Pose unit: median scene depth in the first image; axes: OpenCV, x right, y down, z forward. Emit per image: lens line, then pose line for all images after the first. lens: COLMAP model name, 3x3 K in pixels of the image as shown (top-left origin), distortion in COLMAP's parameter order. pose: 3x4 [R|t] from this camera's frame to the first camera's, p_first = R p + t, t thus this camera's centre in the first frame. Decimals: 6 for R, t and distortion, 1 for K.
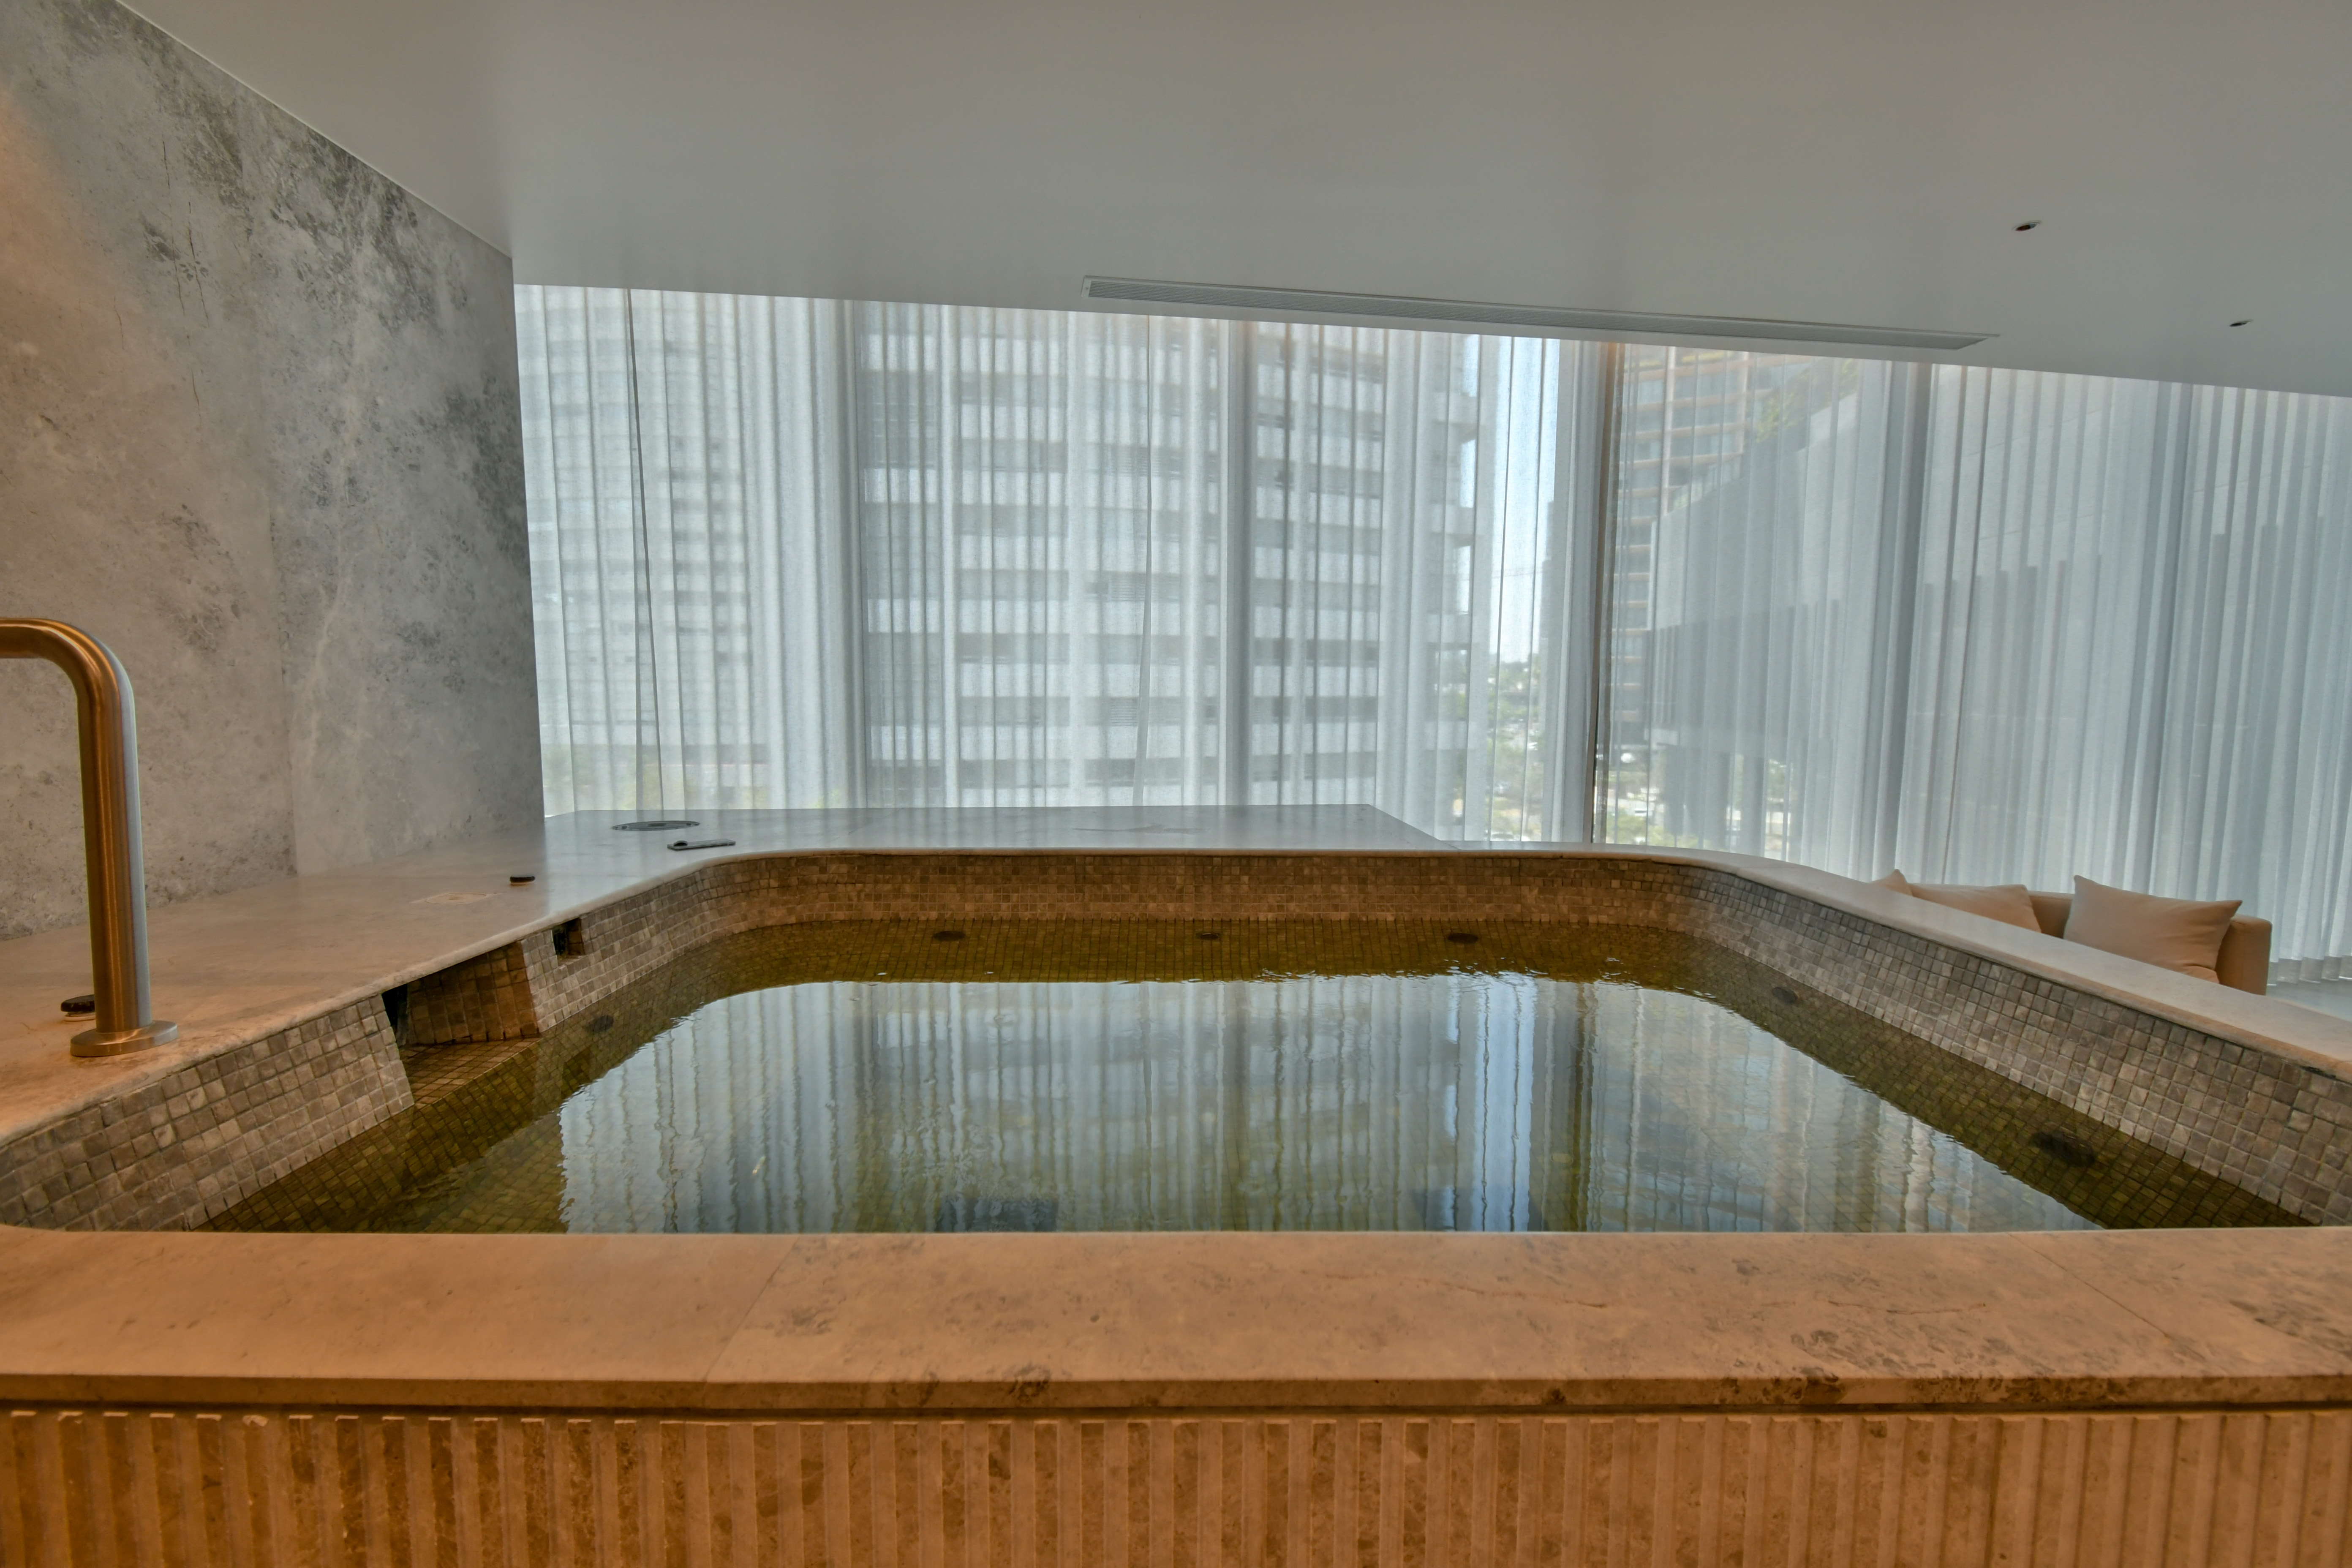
lens RADIAL K [[1038.3, 0, 1187.2], [0, 1038.3, 792.1], [0, 0, 1]] dist [0.006396, -0.003379]
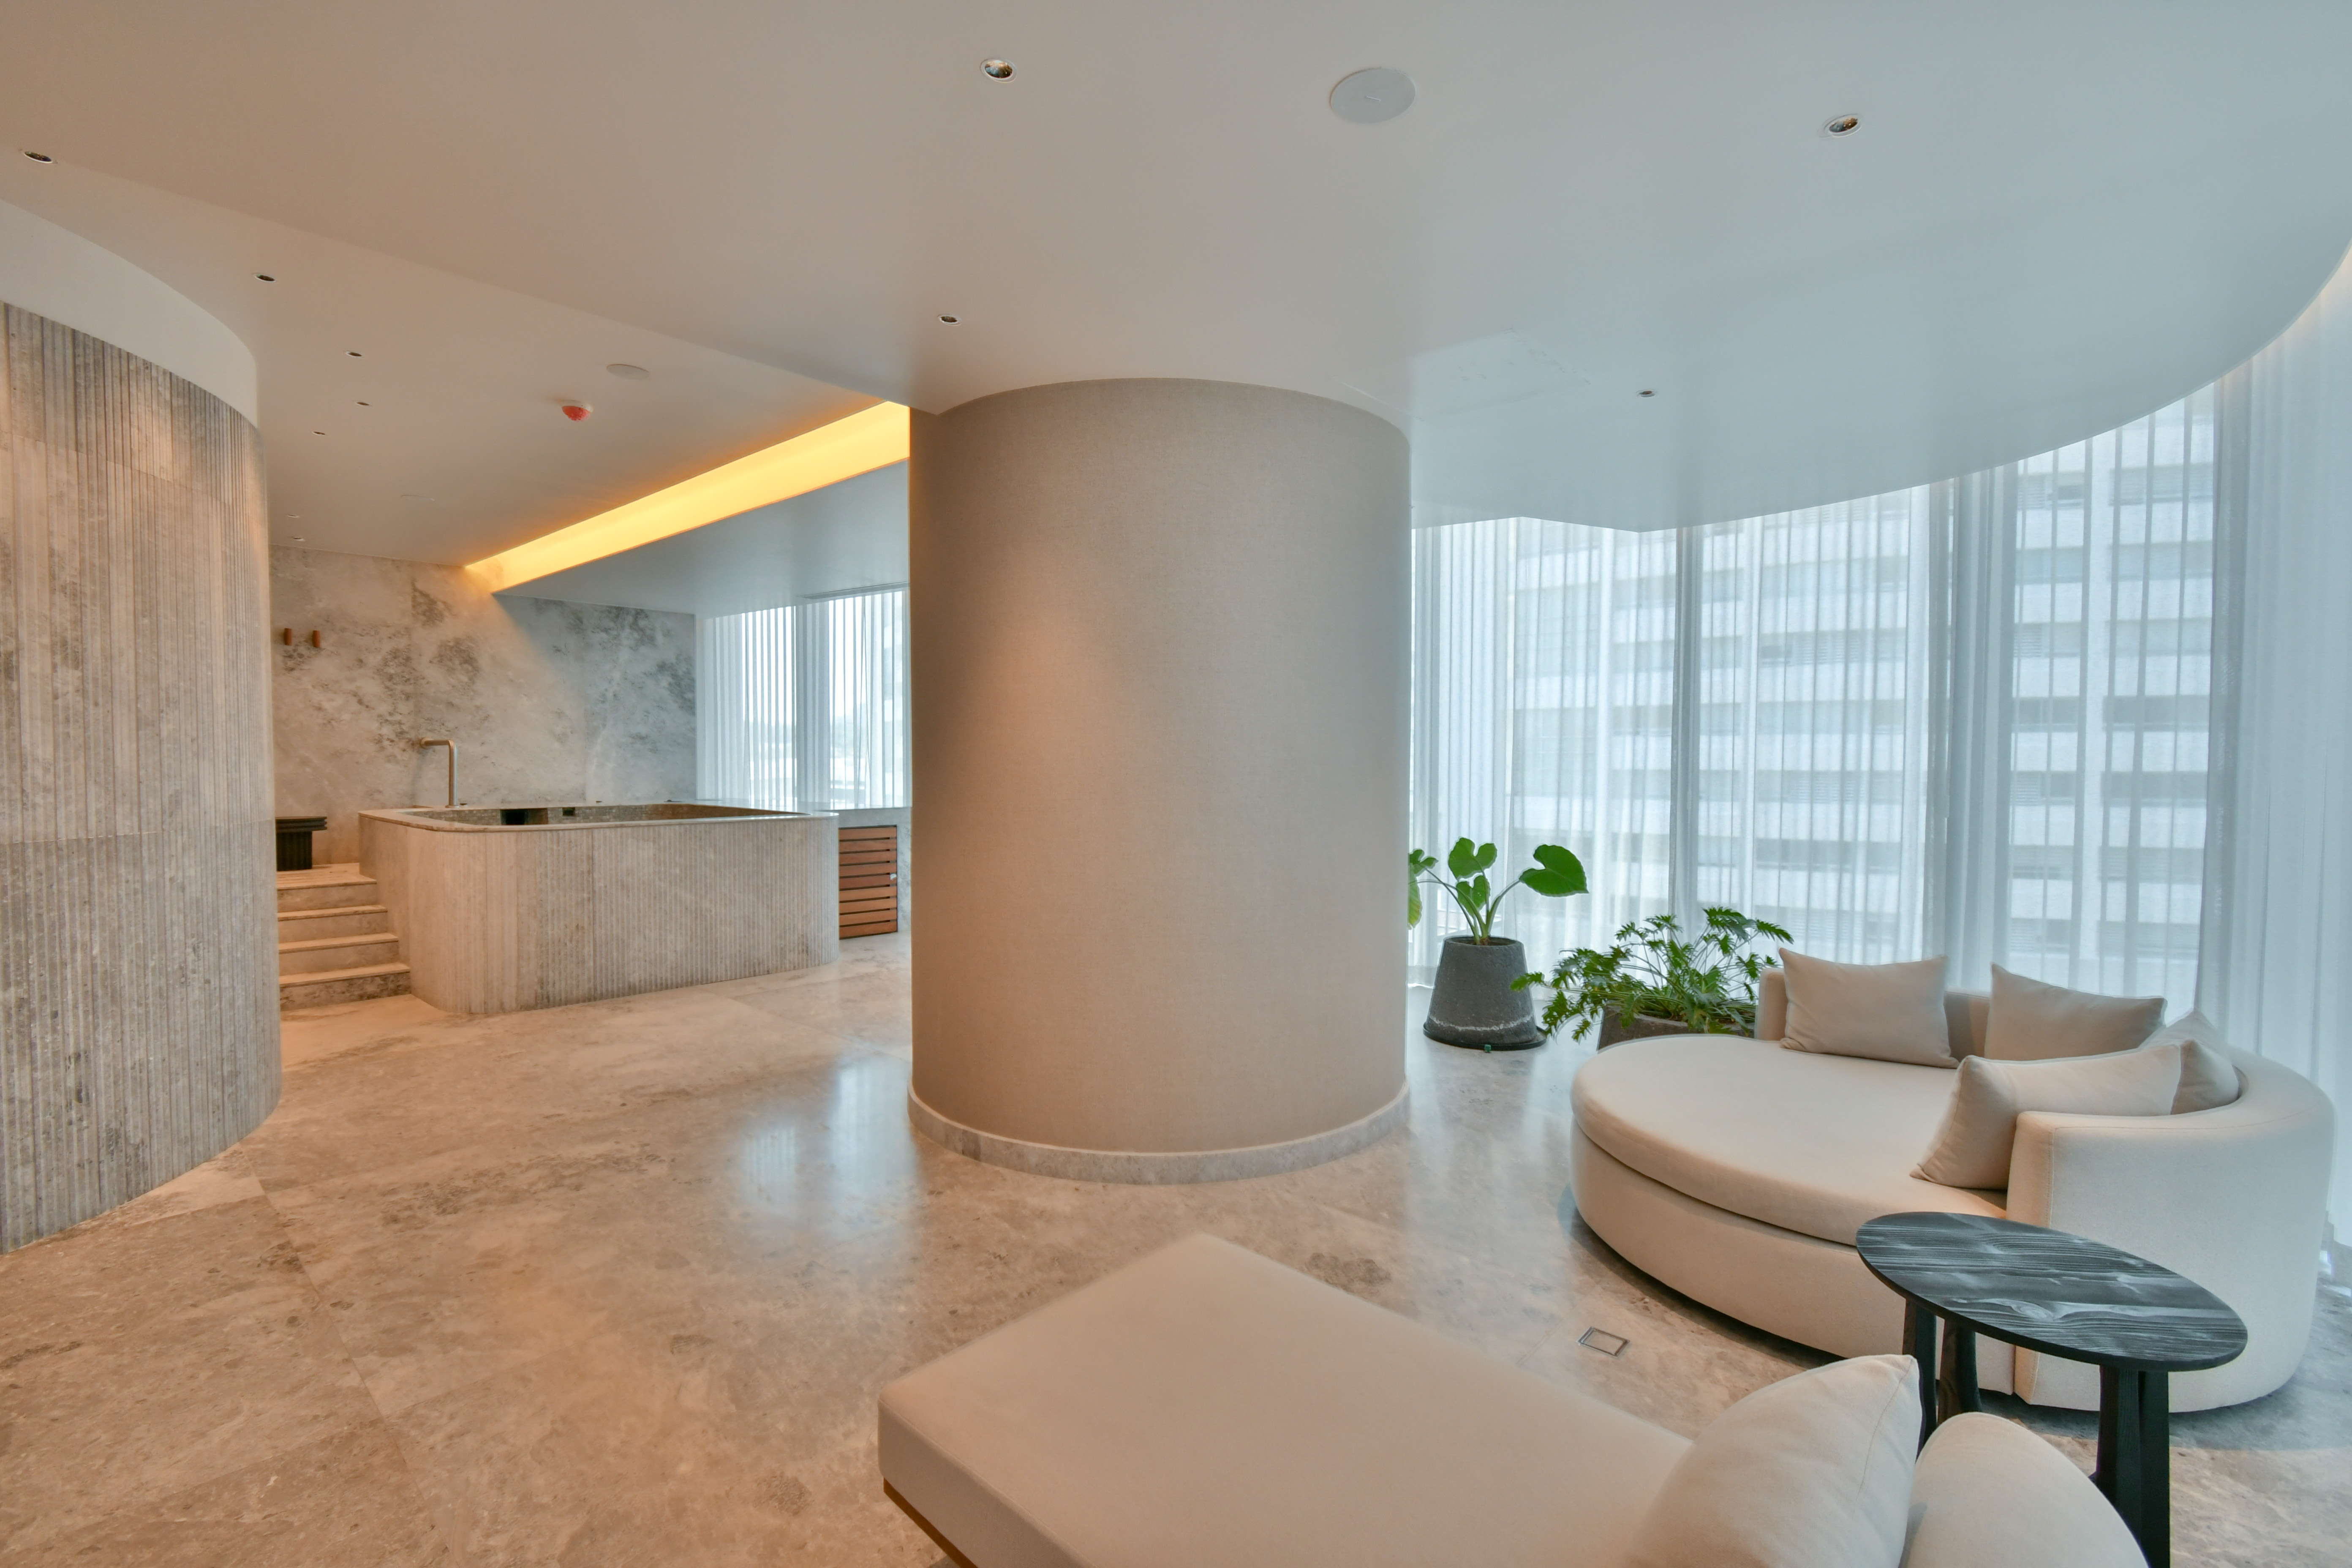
lens RADIAL K [[1038.3, 0, 1182.9], [0, 1038.3, 790.8], [0, 0, 1]] dist [0.006396, -0.003379]
pose [[0.733019, 0.016568, -0.680007, 2.874998], [-0.066035, 0.996715, -0.046898, 0.067398], [0.676996, 0.079281, 0.731704, -0.266945]]
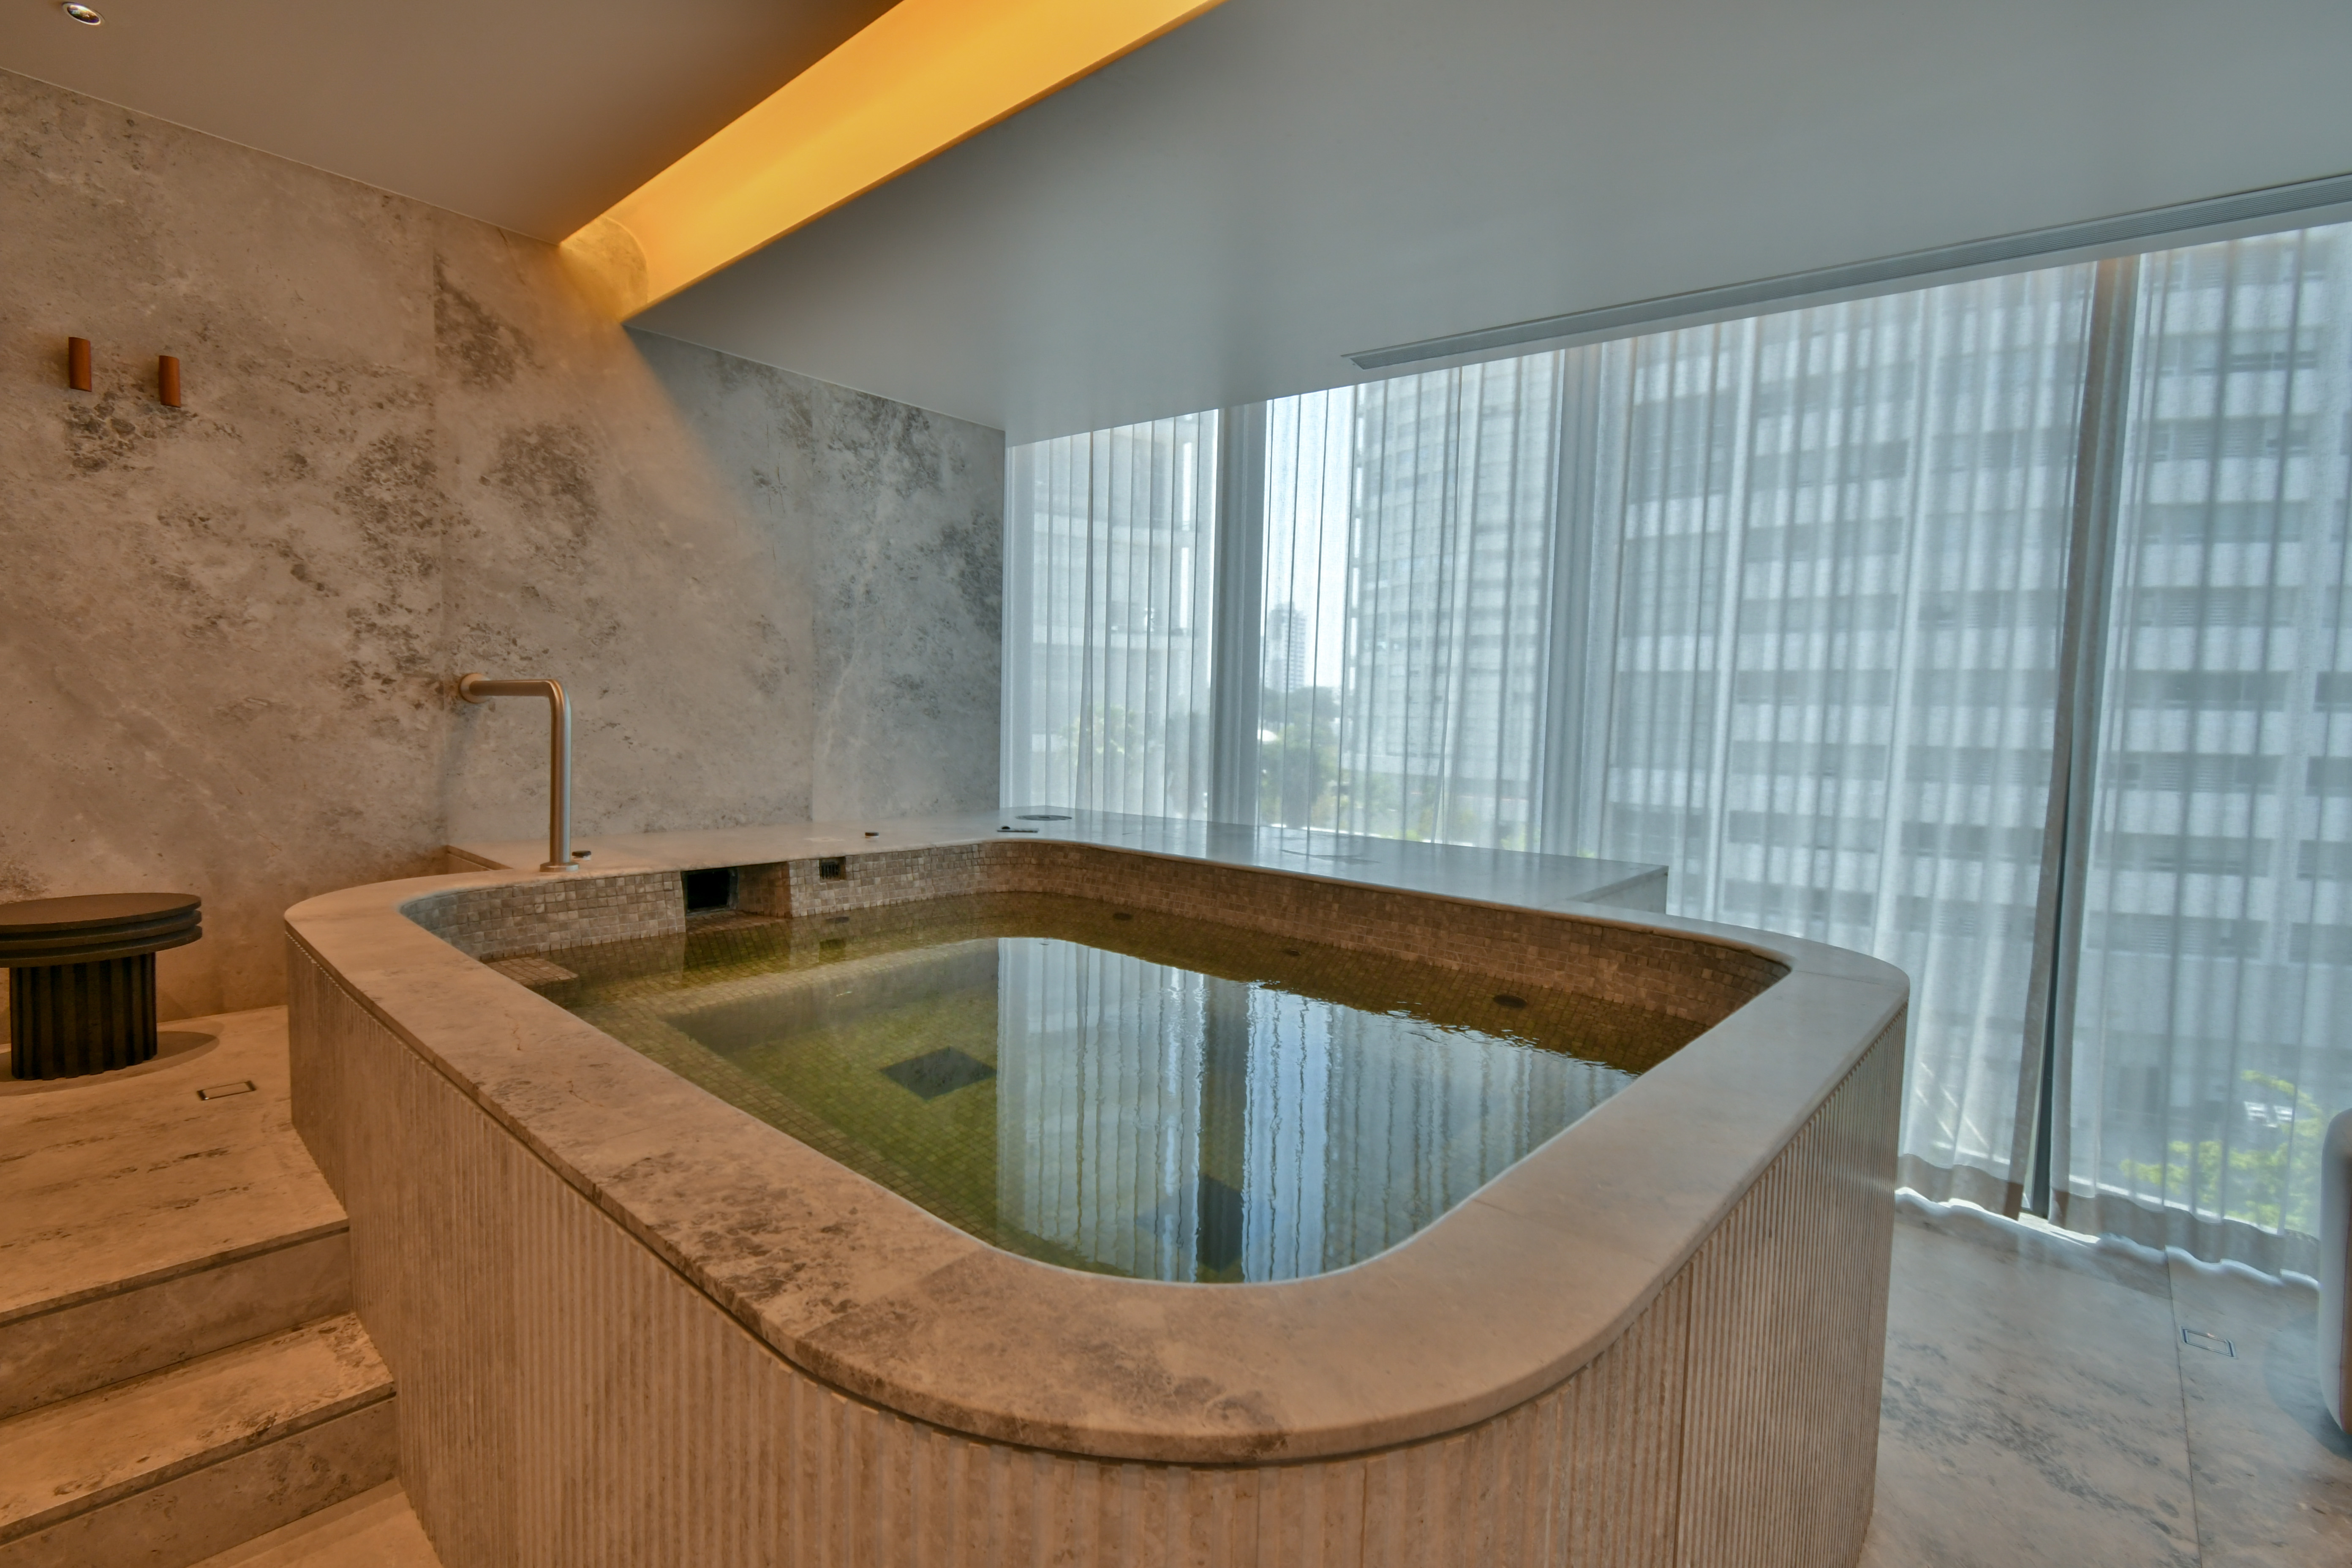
lens RADIAL K [[1038.3, 0, 1171.3], [0, 1038.3, 791.7], [0, 0, 1]] dist [0.006396, -0.003379]
pose [[0.736372, 0.063334, -0.673606, 0.646302], [-0.088898, 0.996035, -0.003532, -0.014287], [0.670711, 0.062483, 0.739083, 0.102317]]
